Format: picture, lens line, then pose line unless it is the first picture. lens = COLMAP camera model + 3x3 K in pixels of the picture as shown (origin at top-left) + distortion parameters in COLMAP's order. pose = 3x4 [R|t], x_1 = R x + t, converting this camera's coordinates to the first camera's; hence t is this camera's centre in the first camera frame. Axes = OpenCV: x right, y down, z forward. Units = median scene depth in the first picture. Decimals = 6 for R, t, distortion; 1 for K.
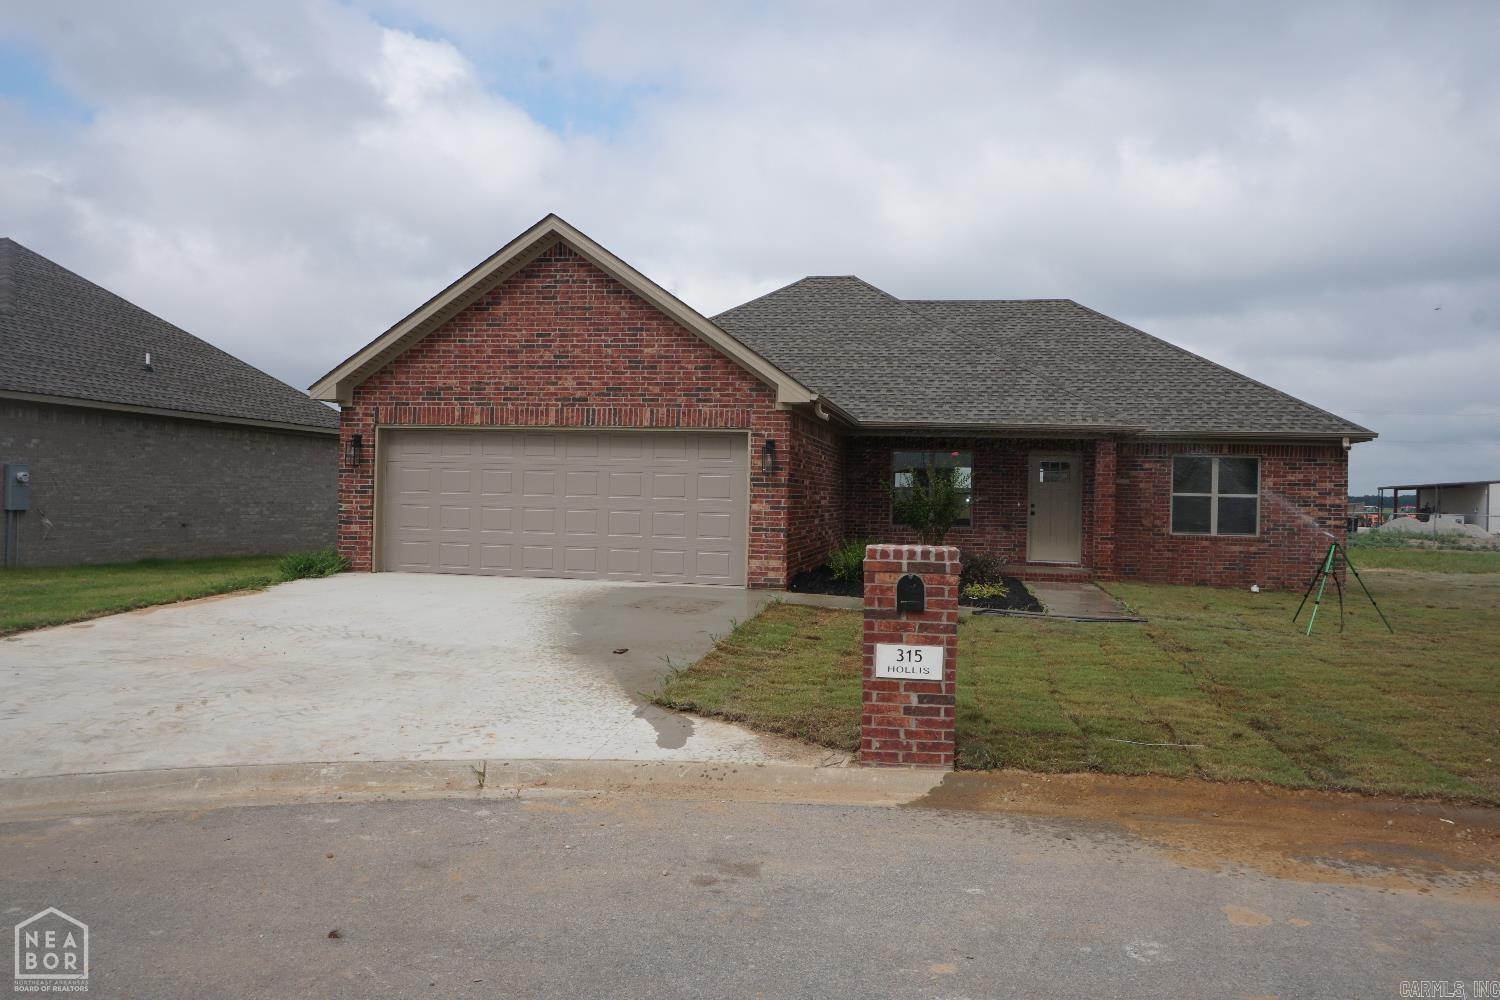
lens RADIAL K [[1122.1, 0, 750.0], [0, 1122.1, 500.0], [0, 0, 1]] dist [-0.026692, 0.002670]
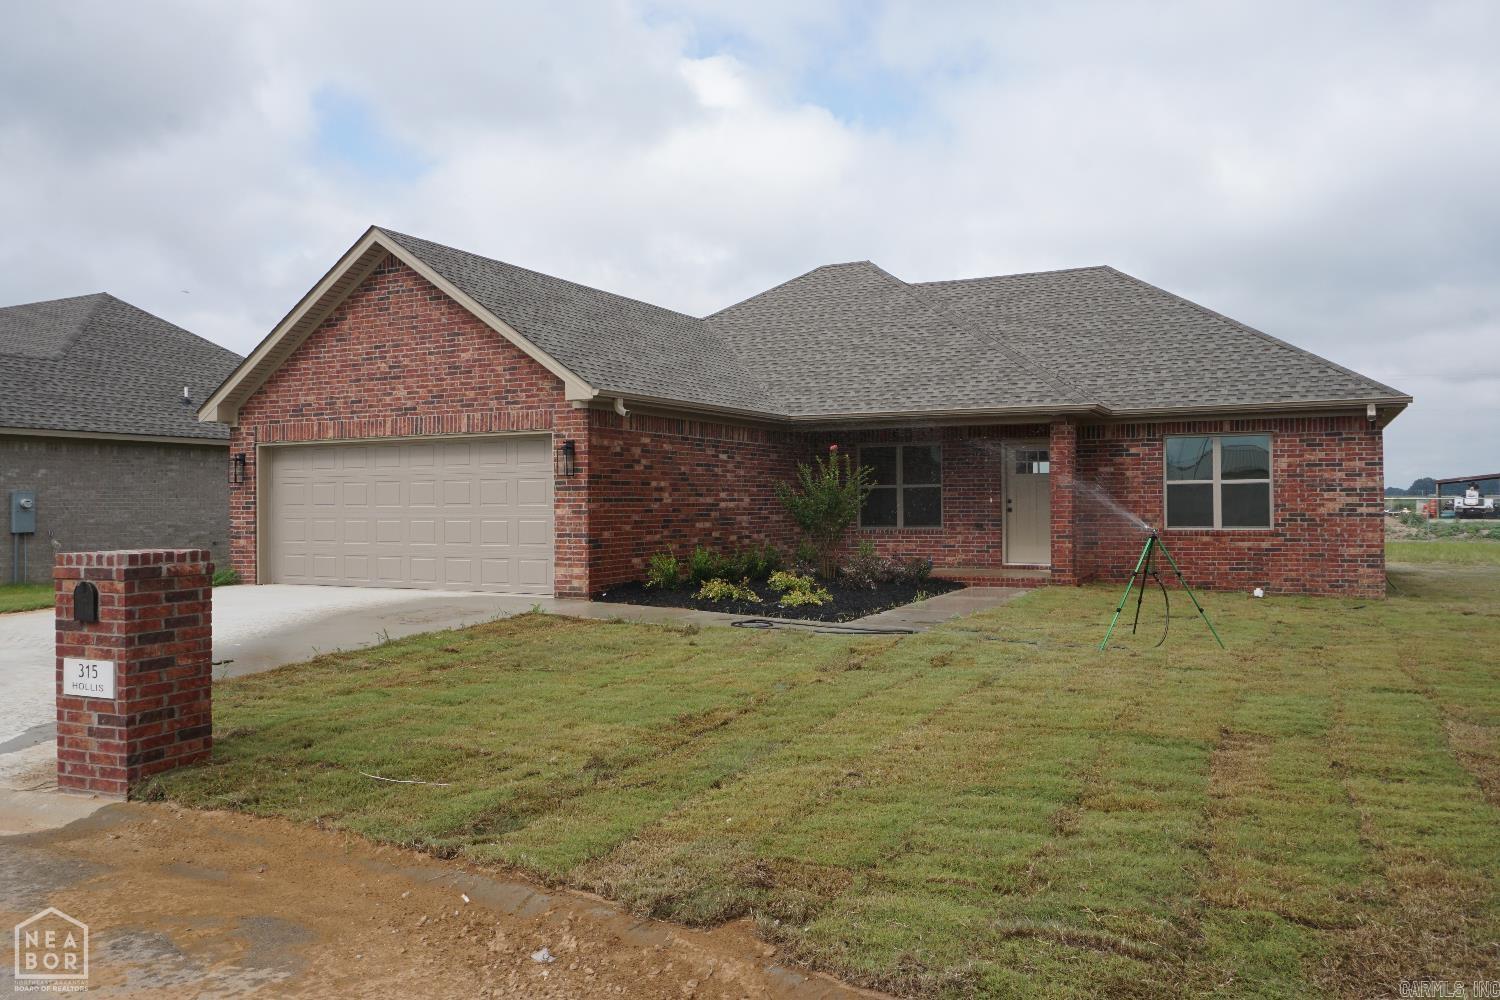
lens RADIAL K [[1129.9, 0, 749.1], [0, 1129.9, 485.1], [0, 0, 1]] dist [-0.020015, 0.006314]
pose [[0.961920, -0.035089, -0.271071, 0.404297], [0.029450, 0.999257, -0.024845, 0.011817], [0.271741, 0.015916, 0.962239, 0.118825]]
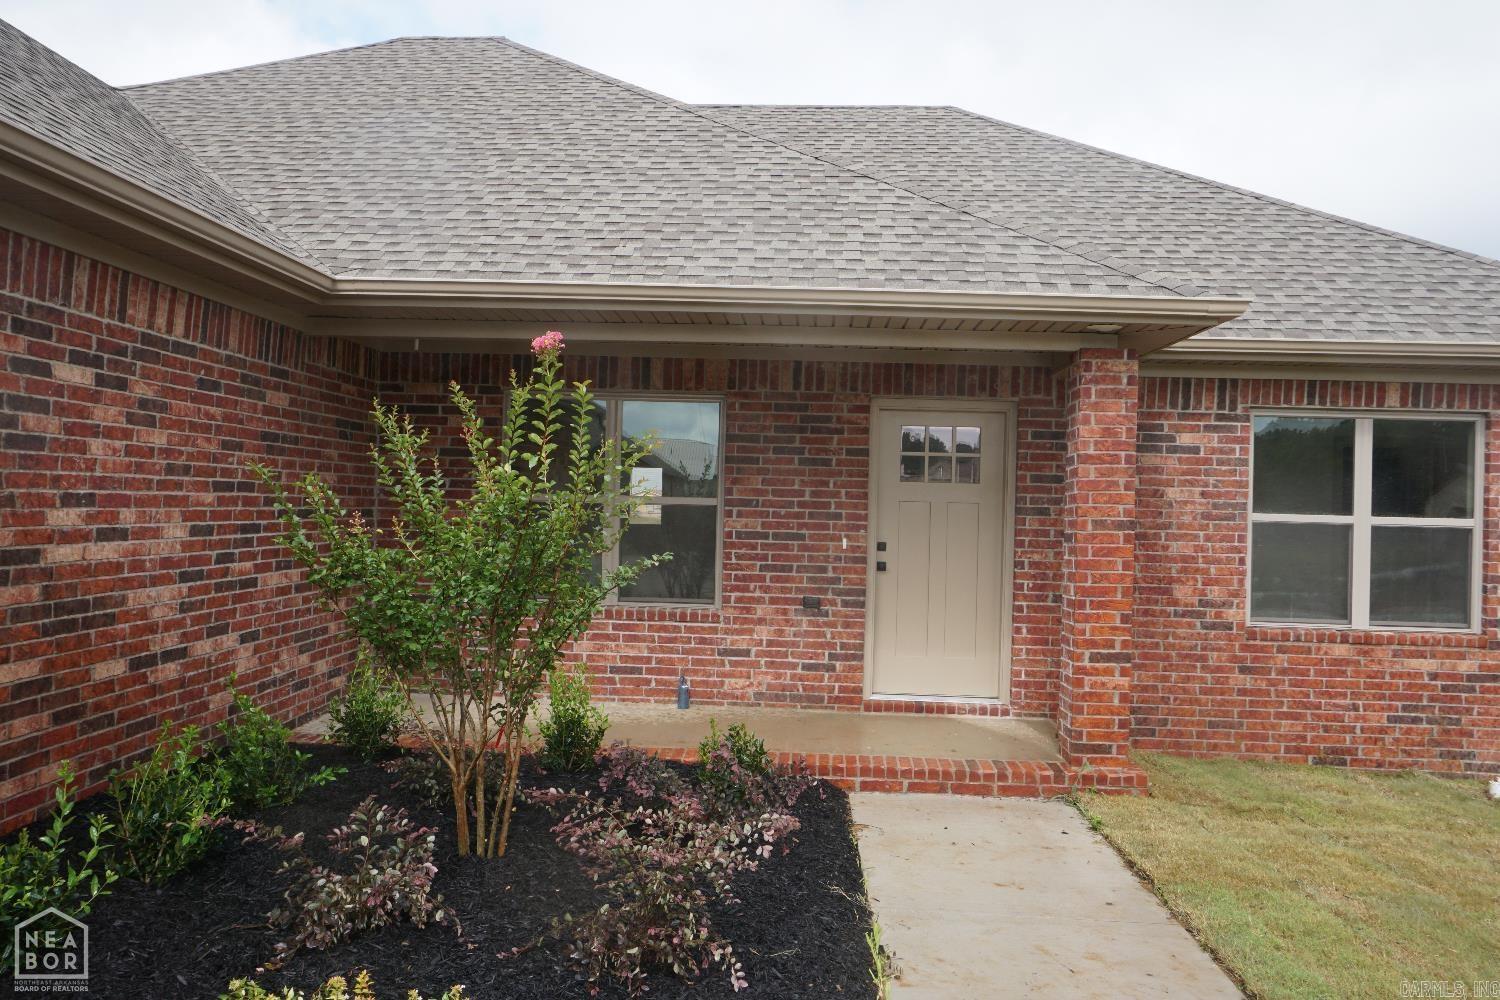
lens RADIAL K [[1129.9, 0, 749.1], [0, 1129.9, 485.1], [0, 0, 1]] dist [-0.020015, 0.006314]
pose [[0.989935, 0.006899, 0.141353, 0.212874], [-0.004443, 0.999834, -0.017679, -0.011070], [-0.141451, 0.016873, 0.989801, 0.867713]]
